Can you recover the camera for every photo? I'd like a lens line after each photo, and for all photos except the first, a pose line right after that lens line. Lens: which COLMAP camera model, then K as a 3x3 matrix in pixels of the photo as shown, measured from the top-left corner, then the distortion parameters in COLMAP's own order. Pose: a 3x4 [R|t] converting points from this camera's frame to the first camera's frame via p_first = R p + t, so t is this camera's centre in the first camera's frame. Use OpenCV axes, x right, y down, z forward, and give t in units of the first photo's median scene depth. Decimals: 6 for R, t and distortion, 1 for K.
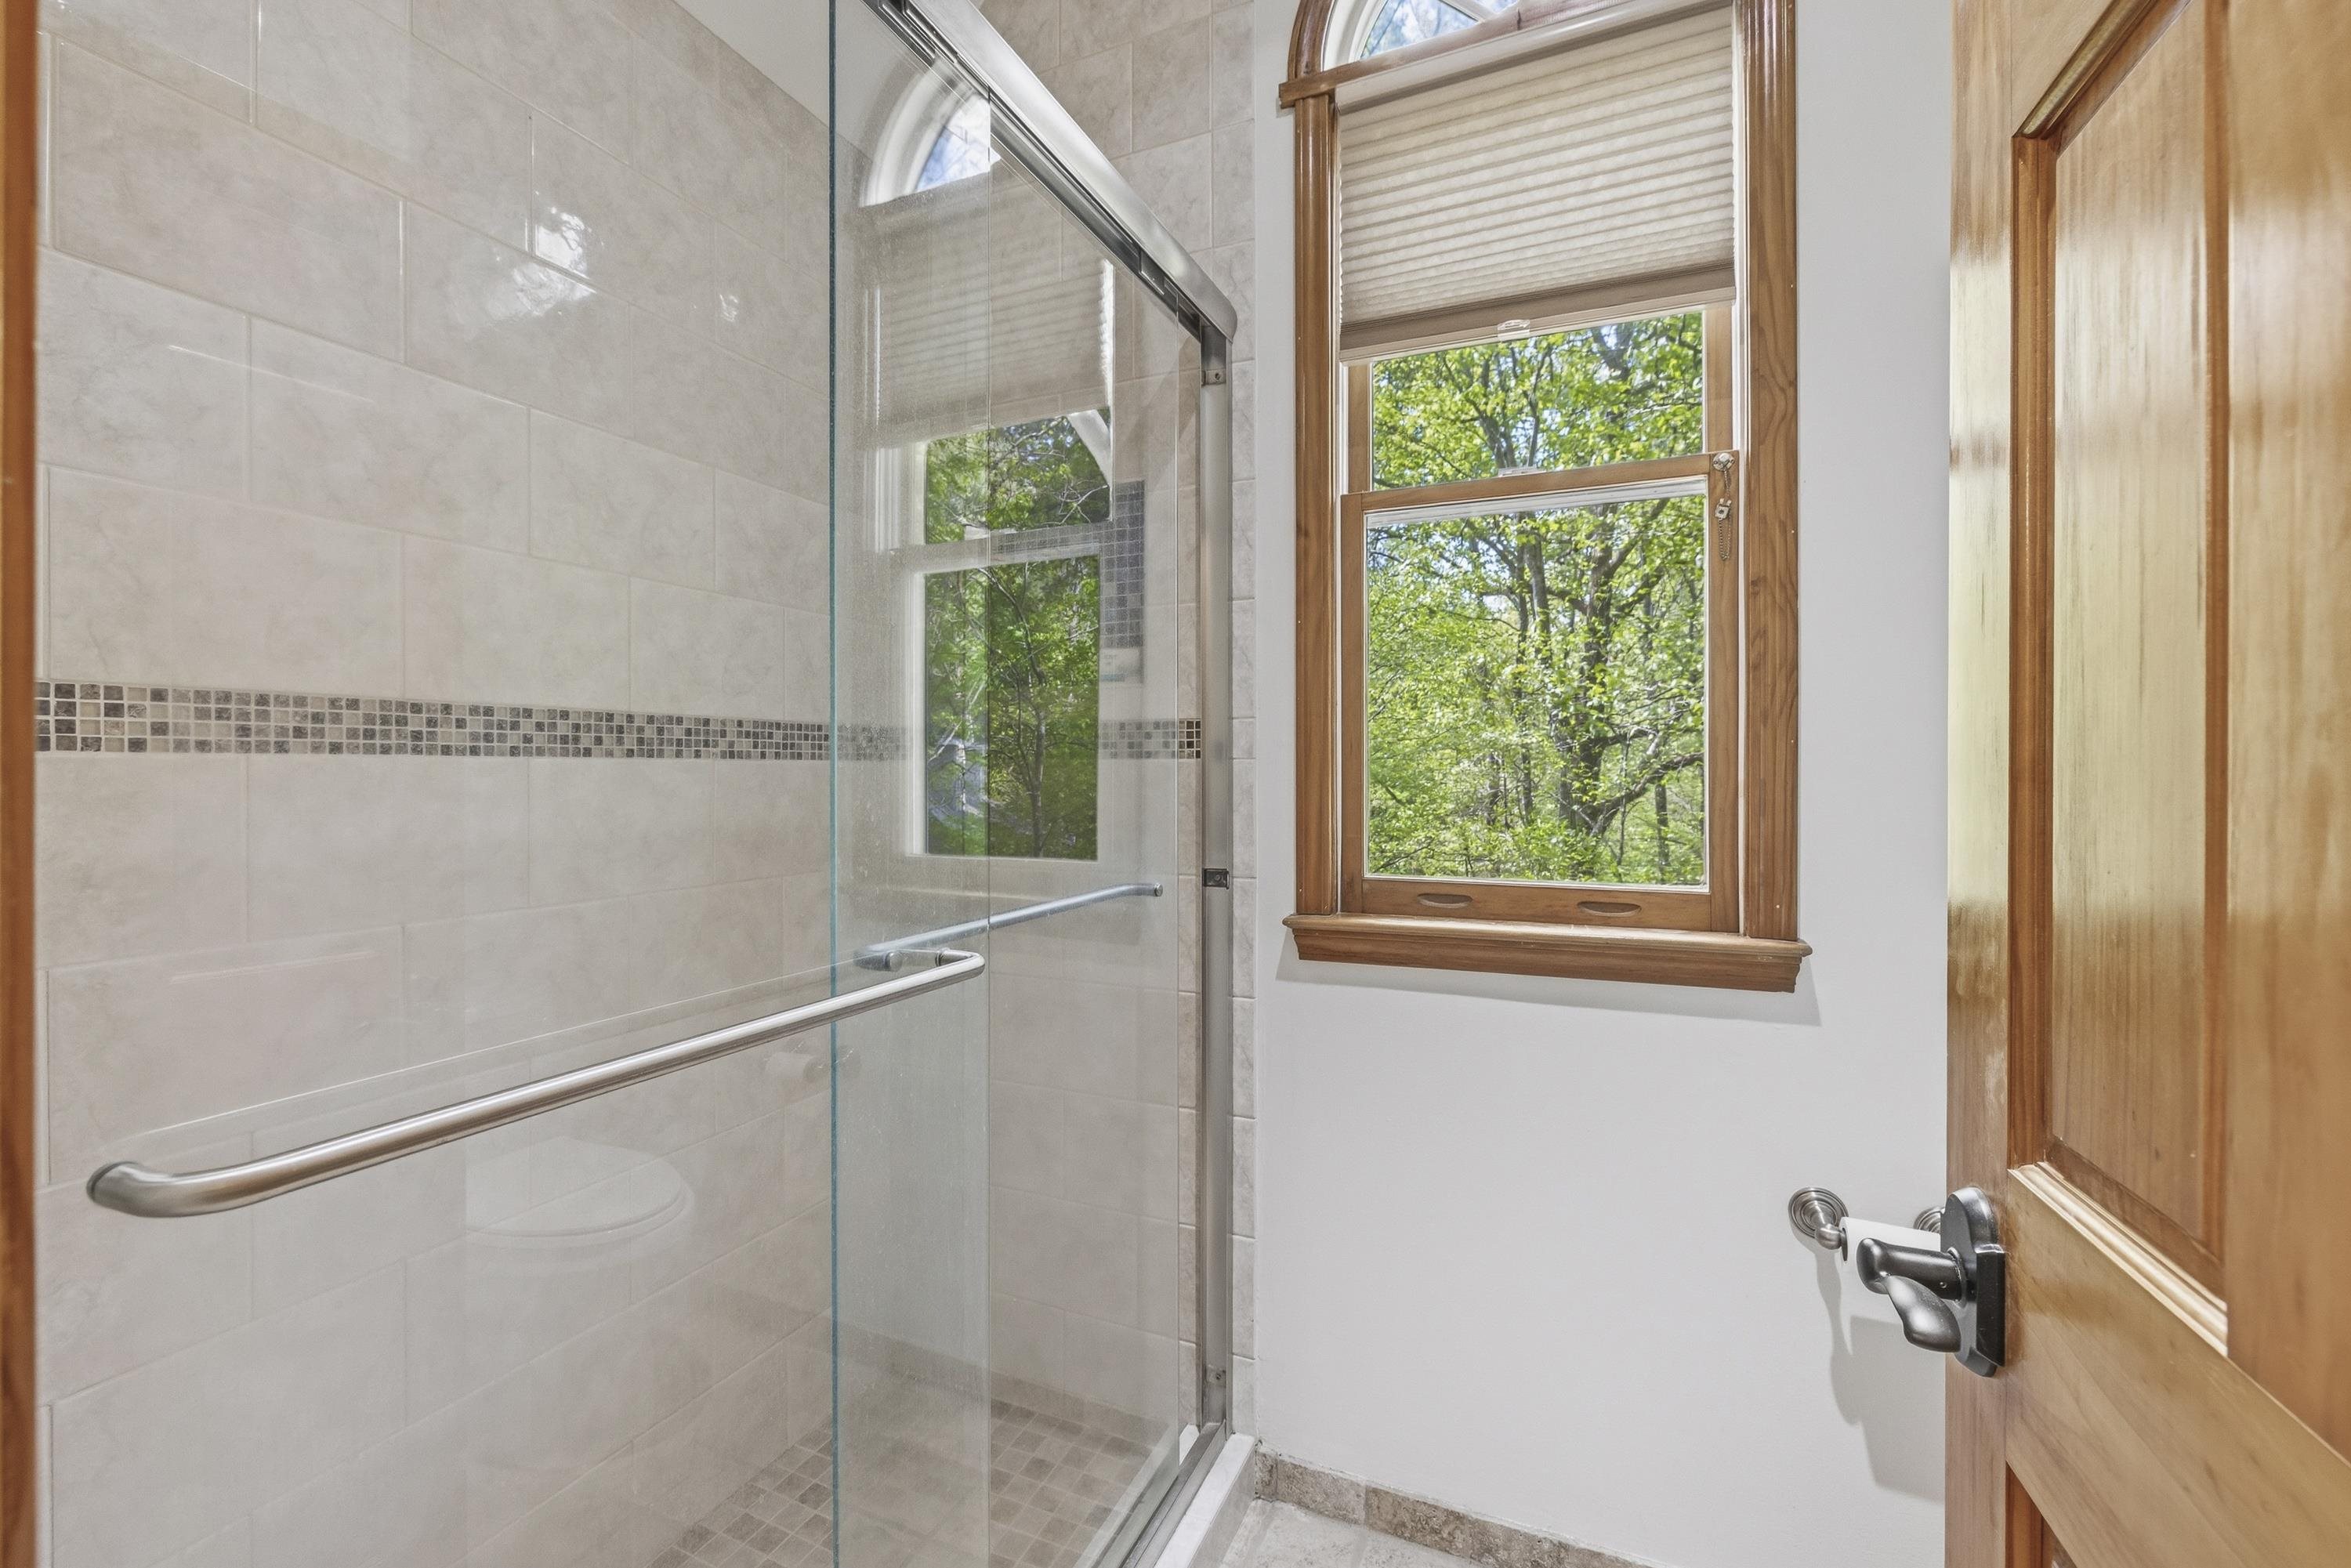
lens RADIAL K [[984.2, 0, 1167.3], [0, 984.2, 774.6], [0, 0, 1]] dist [-0.001008, -0.000120]
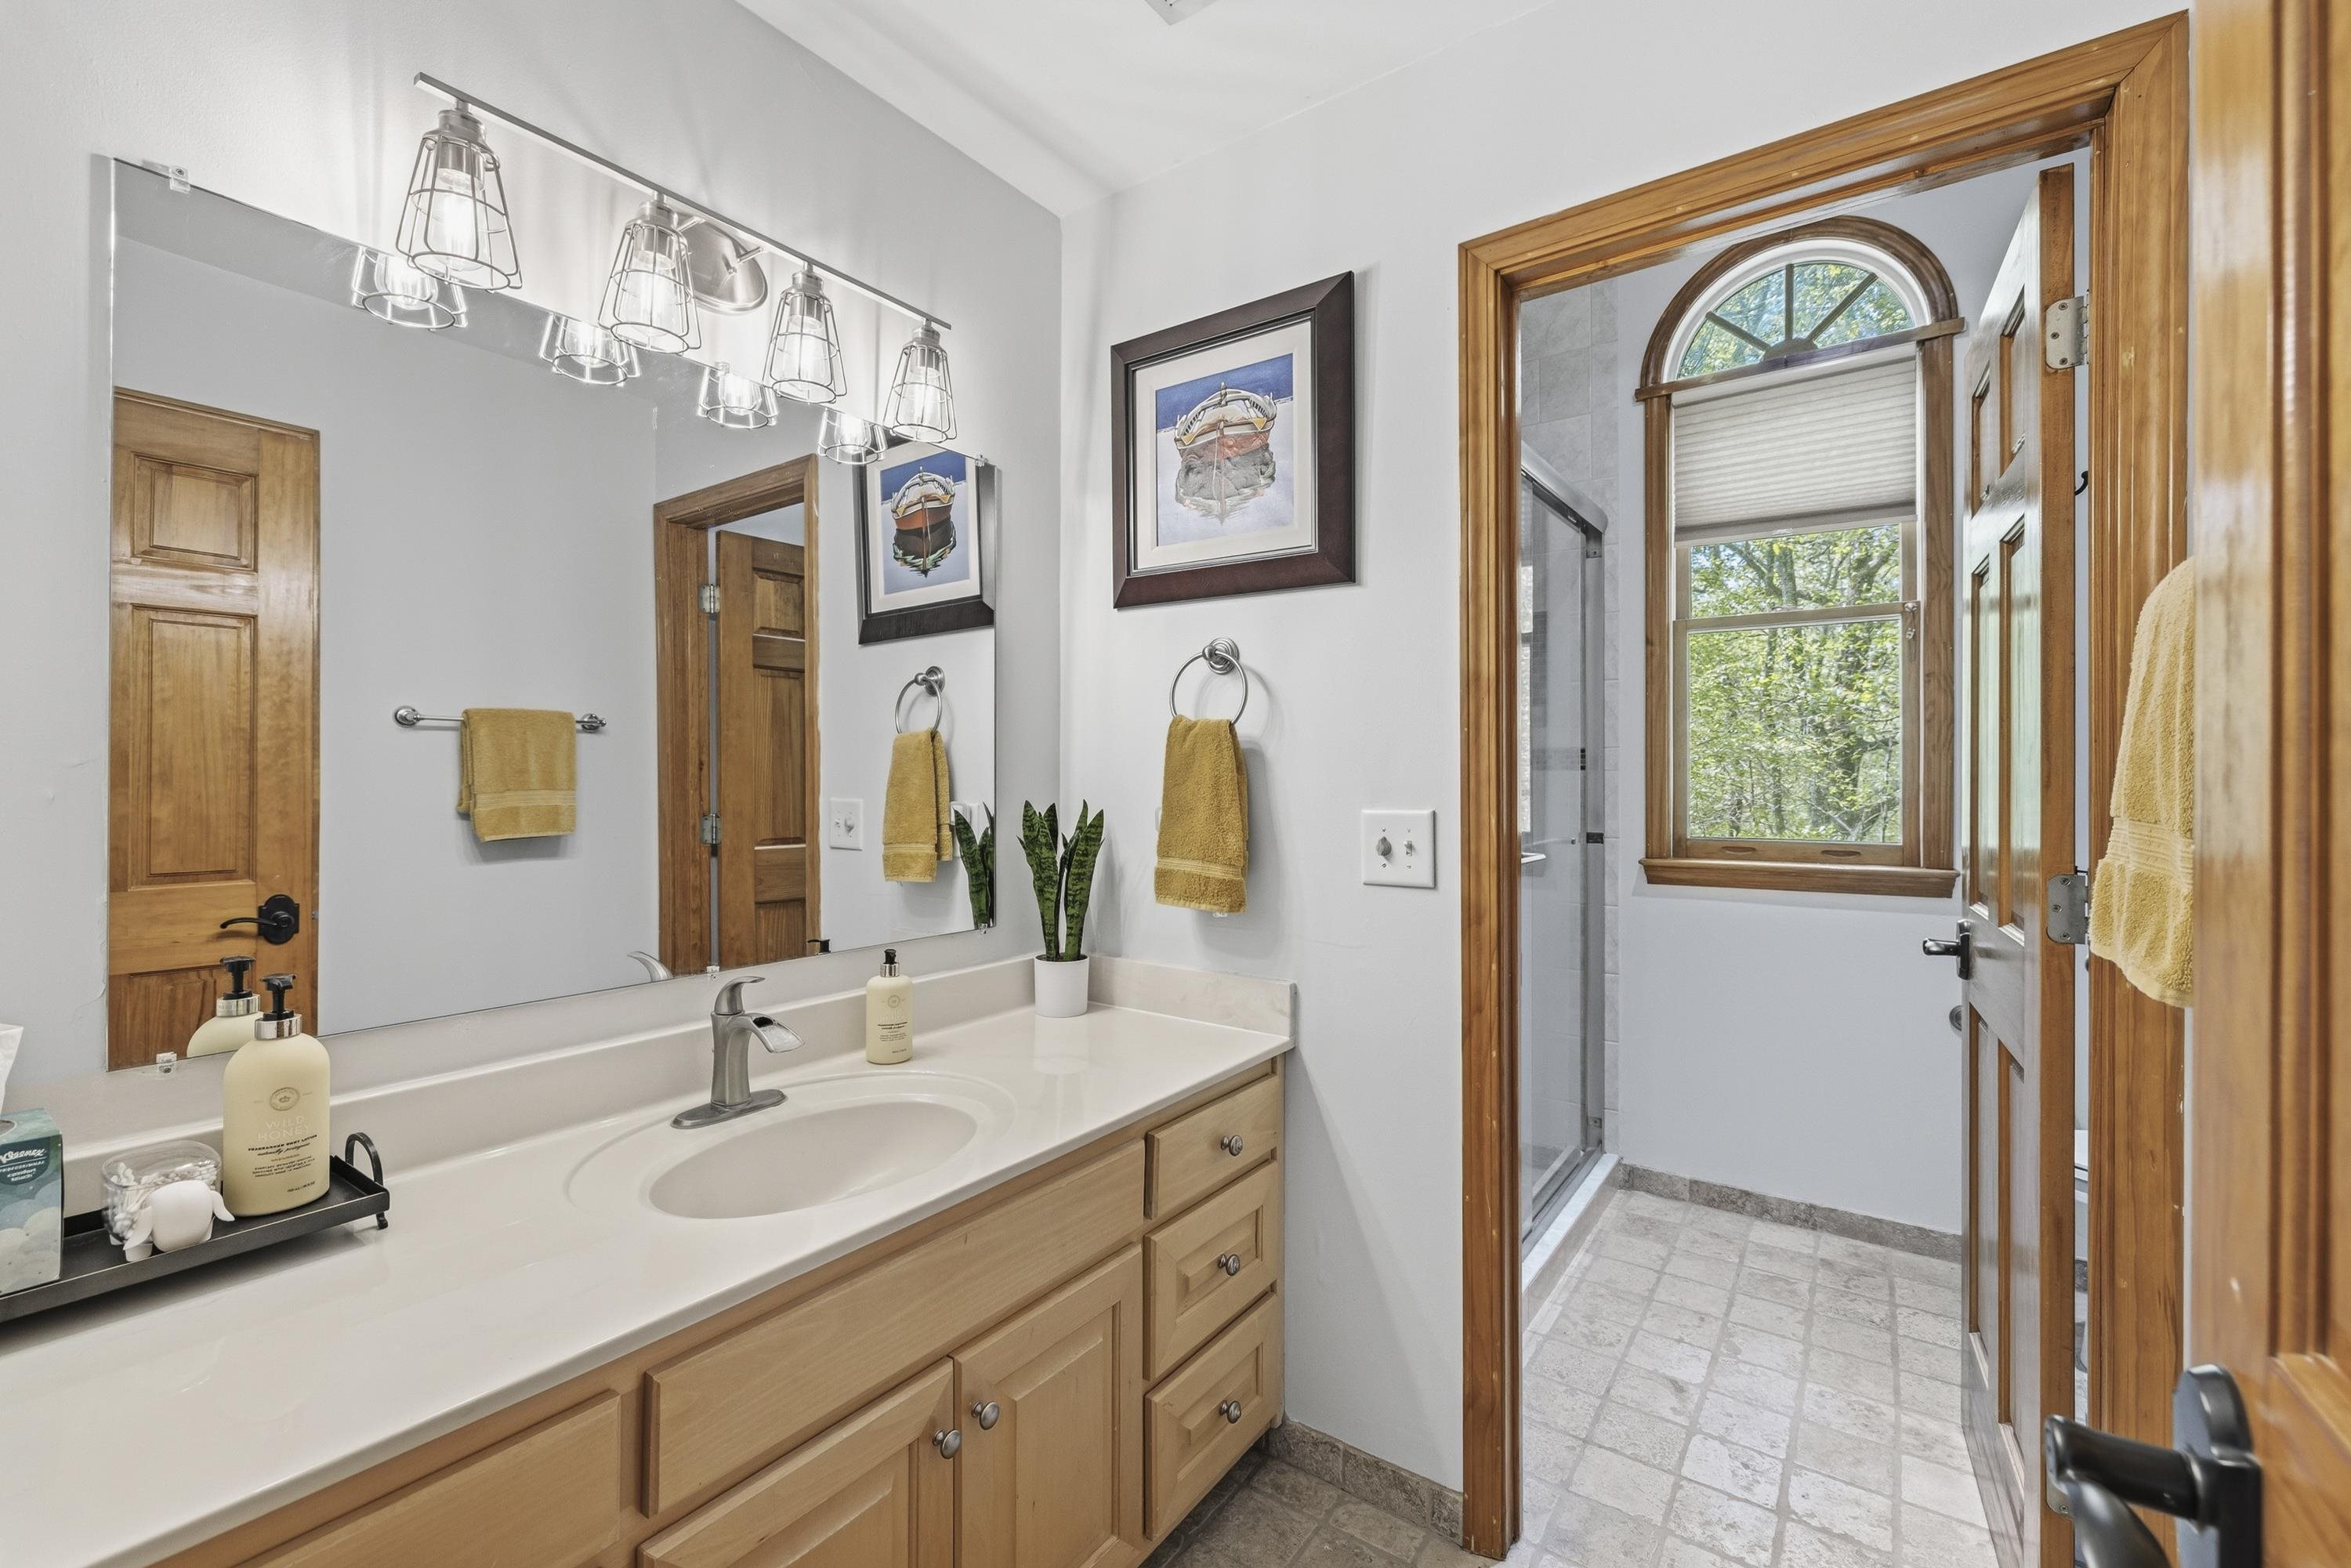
lens RADIAL K [[984.2, 0, 1167.3], [0, 984.2, 774.6], [0, 0, 1]] dist [-0.001008, -0.000120]
pose [[0.979569, 0.001933, -0.201099, -0.354131], [-0.002728, 0.999990, -0.003676, 0.000289], [0.201090, 0.004149, 0.979564, -0.902390]]
